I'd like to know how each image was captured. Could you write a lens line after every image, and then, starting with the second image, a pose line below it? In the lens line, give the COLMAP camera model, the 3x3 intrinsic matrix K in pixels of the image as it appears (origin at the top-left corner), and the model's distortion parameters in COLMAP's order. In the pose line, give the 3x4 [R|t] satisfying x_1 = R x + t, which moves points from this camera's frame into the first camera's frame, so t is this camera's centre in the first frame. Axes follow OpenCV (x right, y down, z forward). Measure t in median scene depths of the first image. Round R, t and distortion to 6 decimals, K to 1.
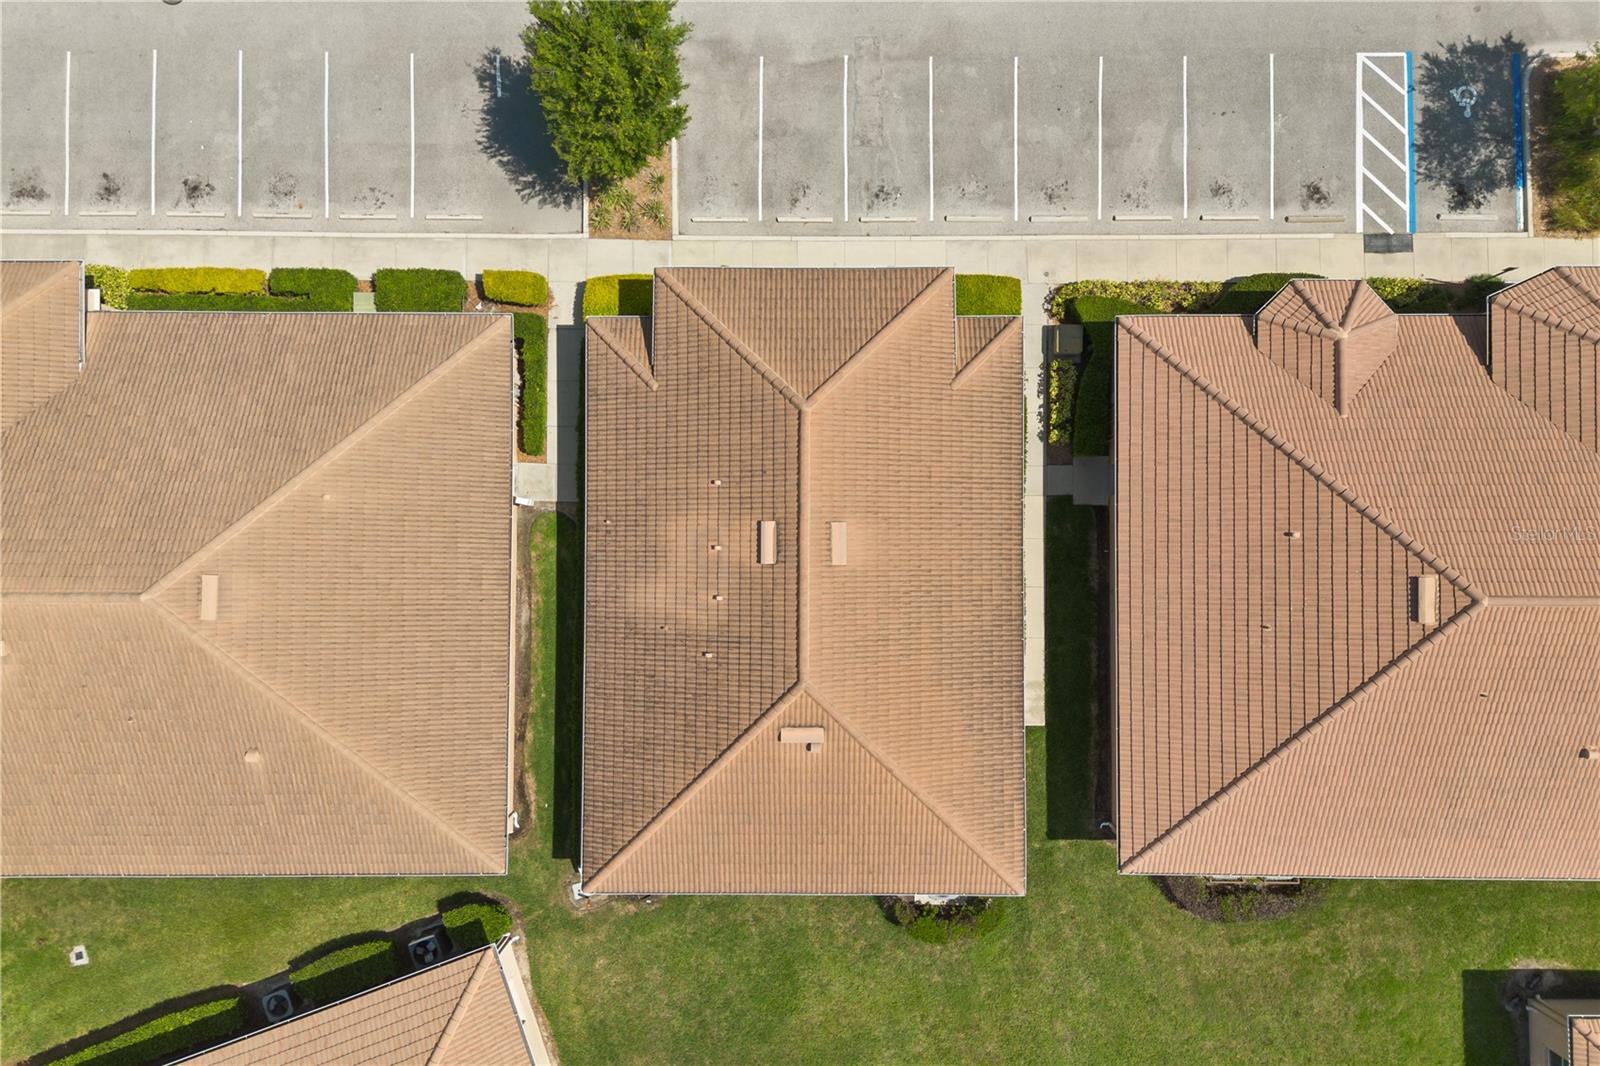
lens RADIAL K [[1150.5, 0, 779.2], [0, 1150.5, 530.9], [0, 0, 1]] dist [0.088132, -0.087665]
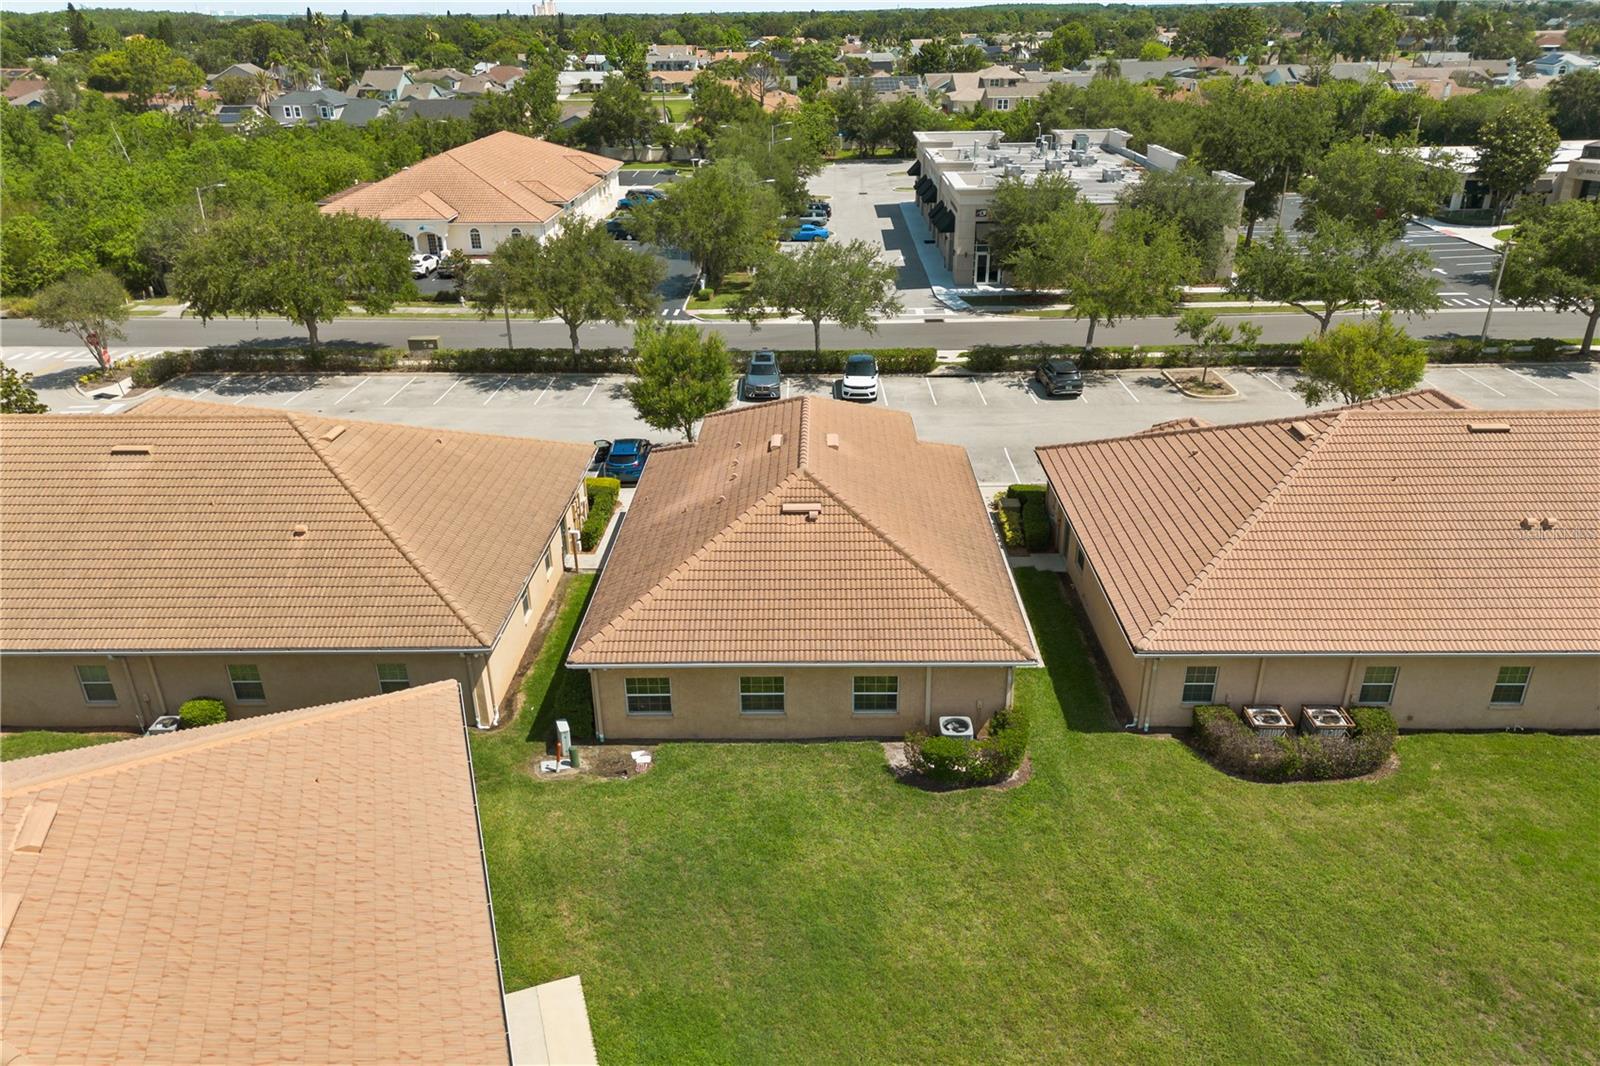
lens RADIAL K [[1150.5, 0, 779.2], [0, 1150.5, 530.9], [0, 0, 1]] dist [0.088132, -0.087665]
pose [[0.999517, 0.009561, -0.029553, 0.027734], [-0.030785, 0.431446, -0.901613, 1.028290], [0.004130, 0.902088, 0.431532, 0.465726]]
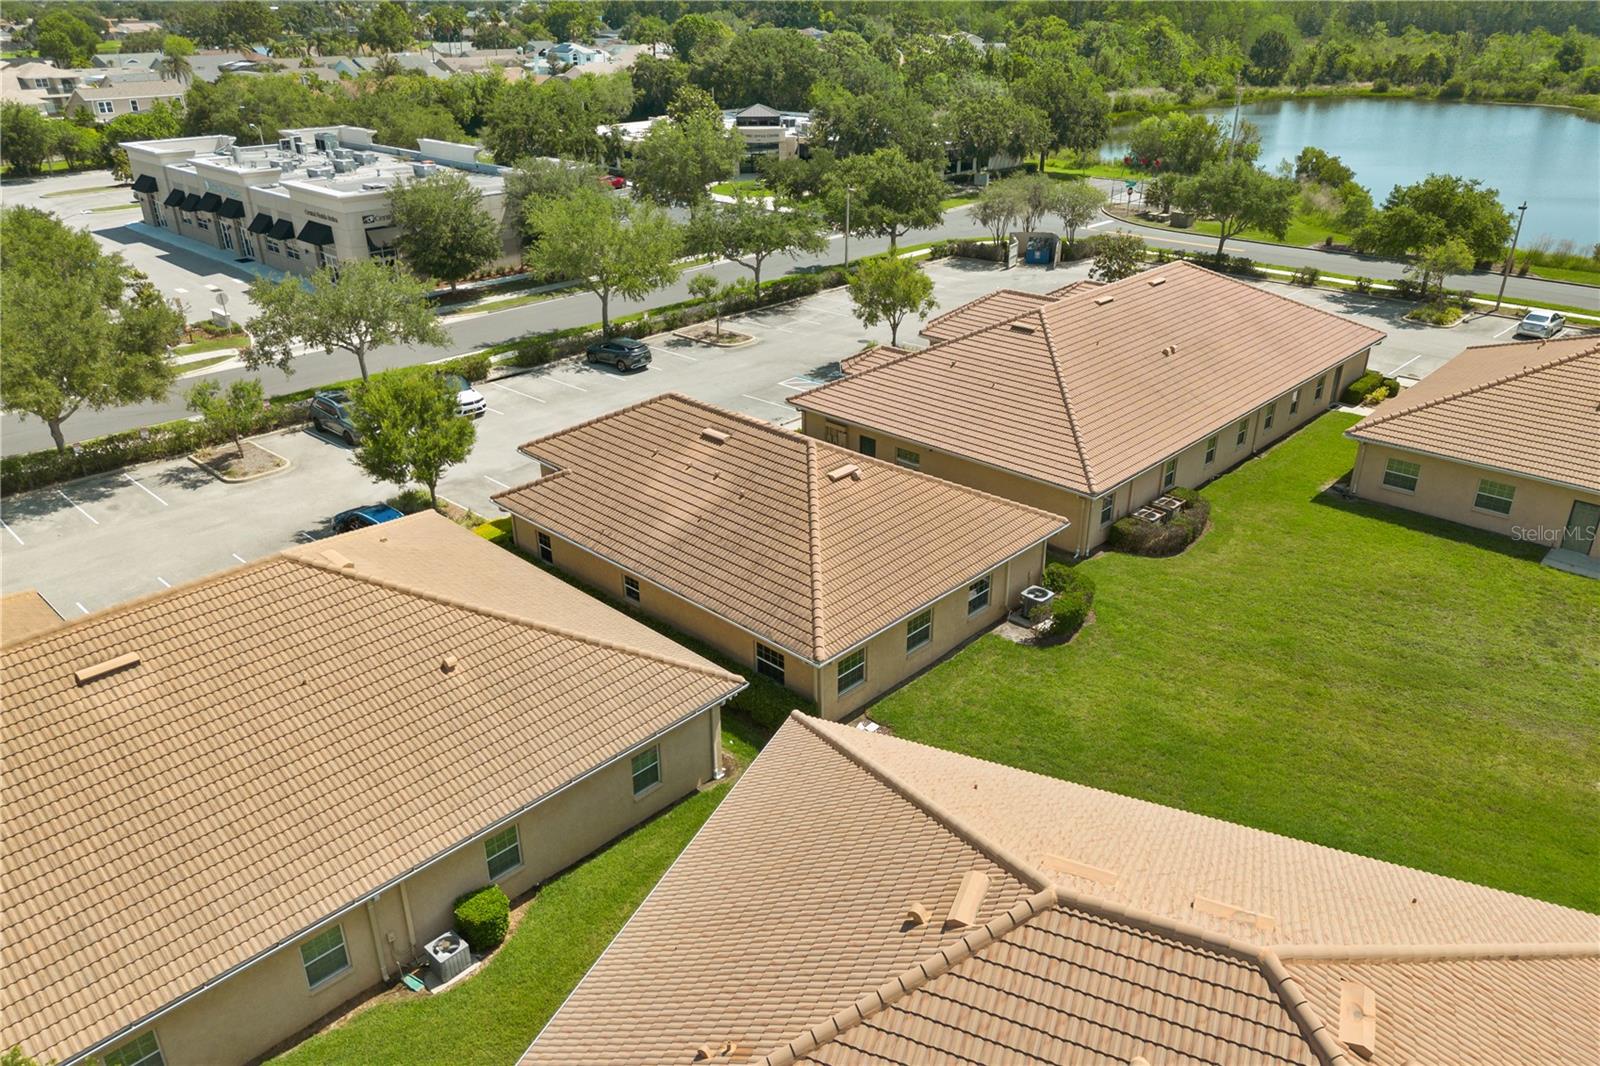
lens RADIAL K [[1150.5, 0, 779.2], [0, 1150.5, 530.9], [0, 0, 1]] dist [0.088132, -0.087665]
pose [[0.702054, -0.297291, 0.647100, -0.726504], [0.711920, 0.314753, -0.627774, 0.791411], [-0.017046, 0.901415, 0.432621, 0.455134]]
